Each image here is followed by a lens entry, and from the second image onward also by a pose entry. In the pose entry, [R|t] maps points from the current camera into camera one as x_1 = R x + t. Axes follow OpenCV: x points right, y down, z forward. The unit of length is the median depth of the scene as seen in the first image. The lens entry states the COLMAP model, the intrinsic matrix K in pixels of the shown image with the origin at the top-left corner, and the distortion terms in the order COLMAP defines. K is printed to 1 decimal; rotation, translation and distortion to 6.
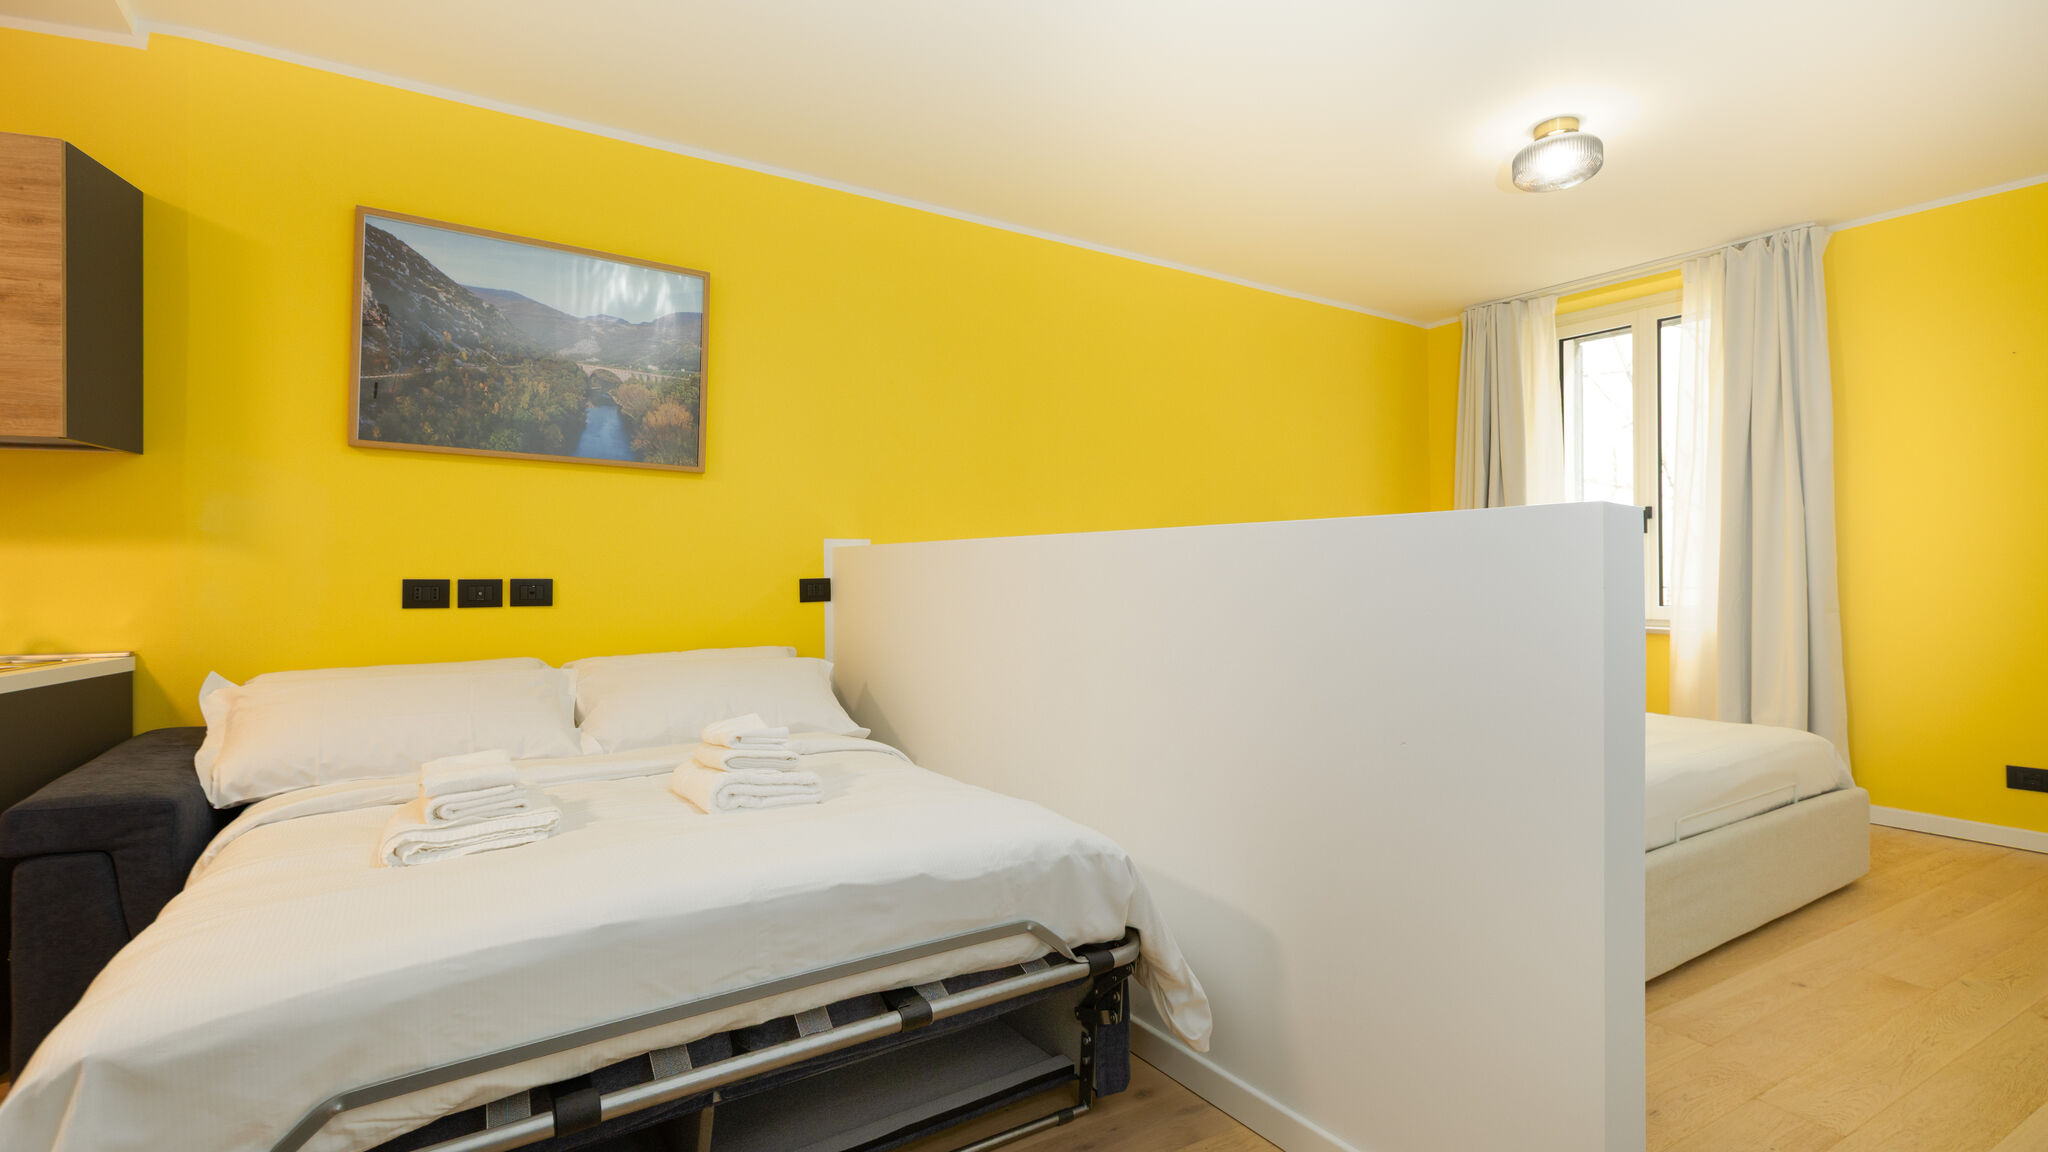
lens RADIAL K [[889.5, 0, 1056.2], [0, 889.5, 577.0], [0, 0, 1]] dist [0.006435, -0.000311]
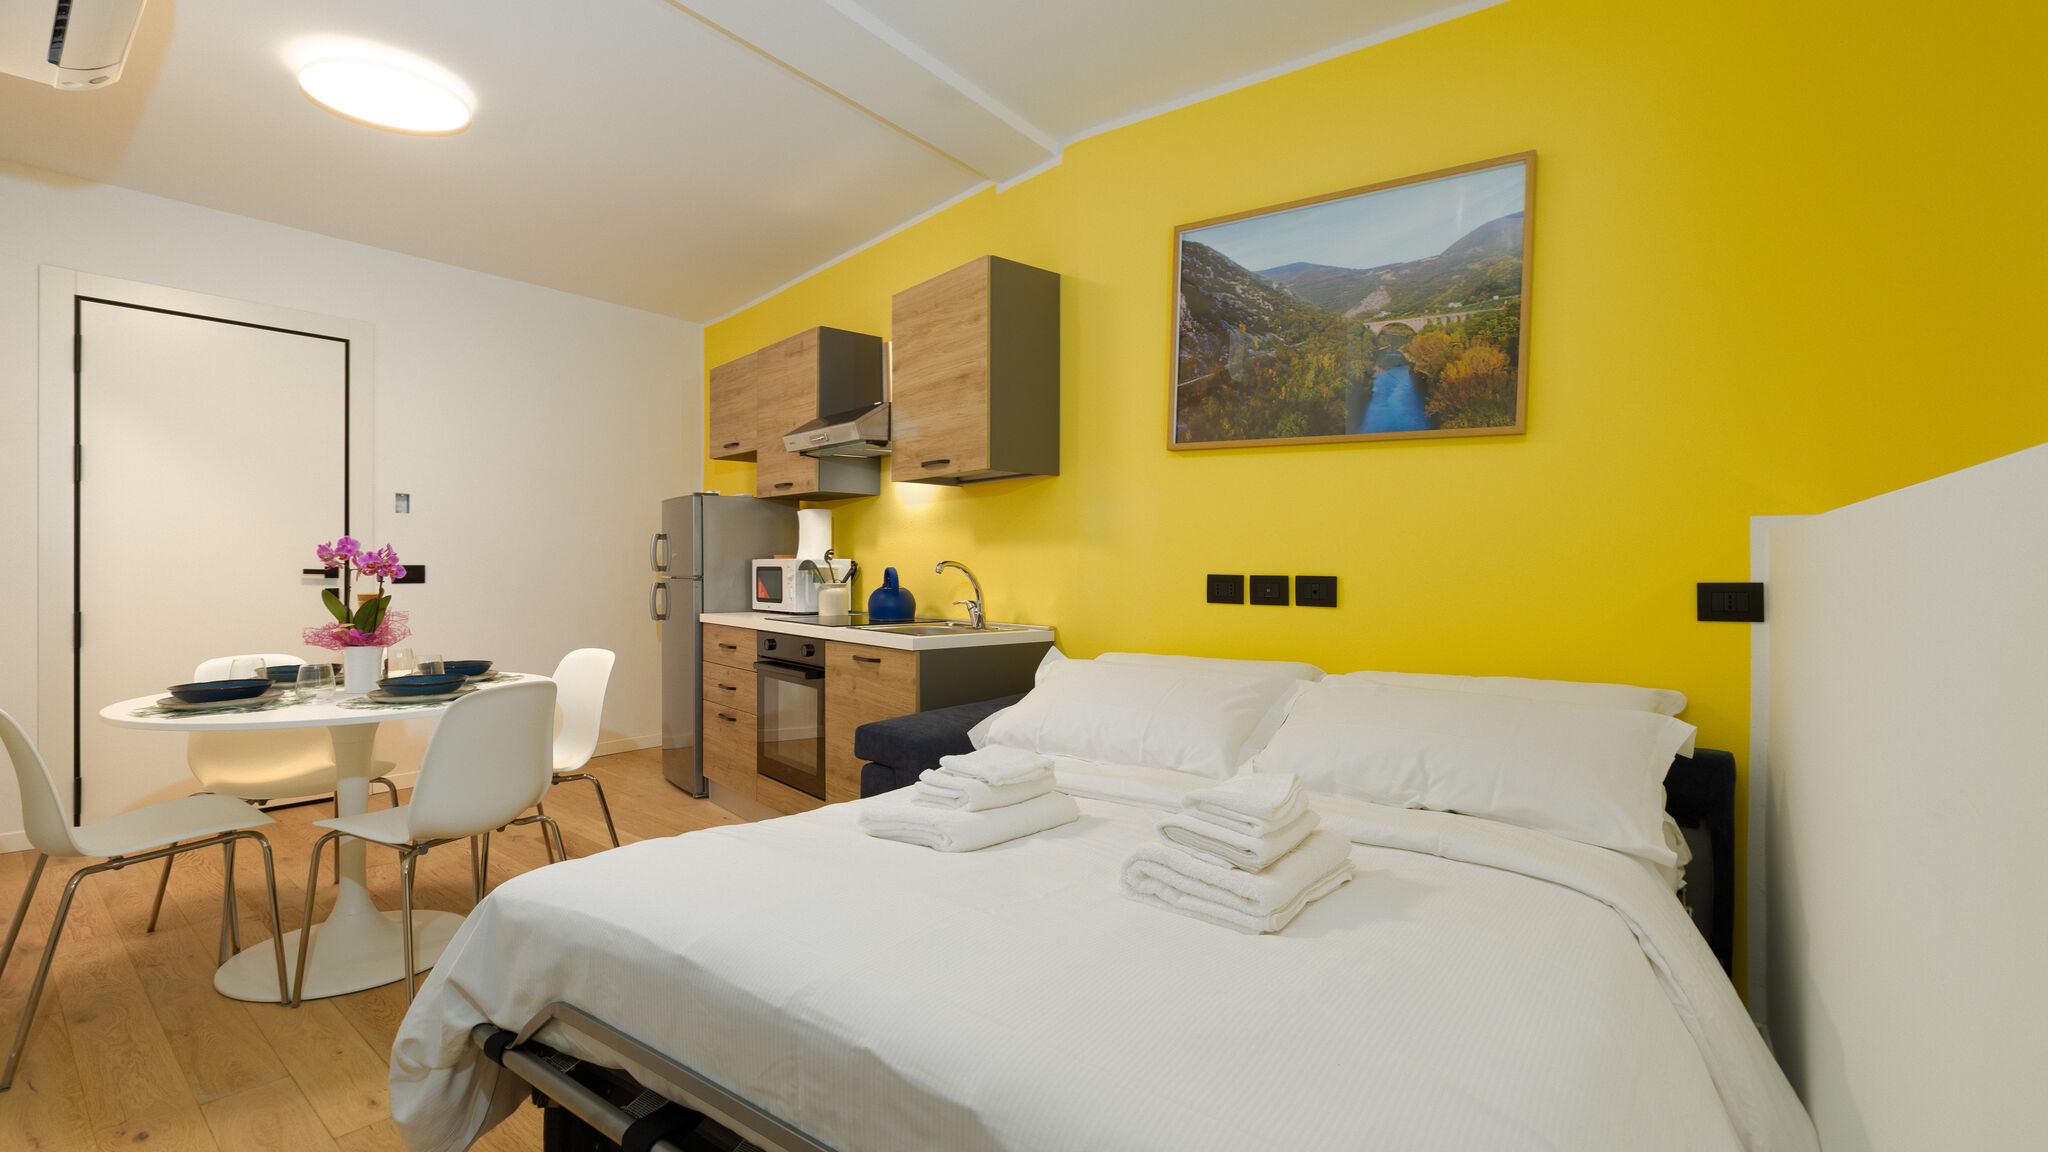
lens RADIAL K [[934.3, 0, 994.5], [0, 934.3, 568.0], [0, 0, 1]] dist [-0.013903, 0.000403]
pose [[0.331448, 0.005164, -0.943459, 0.191527], [-0.013253, 0.999912, 0.000817, -0.002538], [0.943380, 0.012233, 0.331487, 0.389510]]
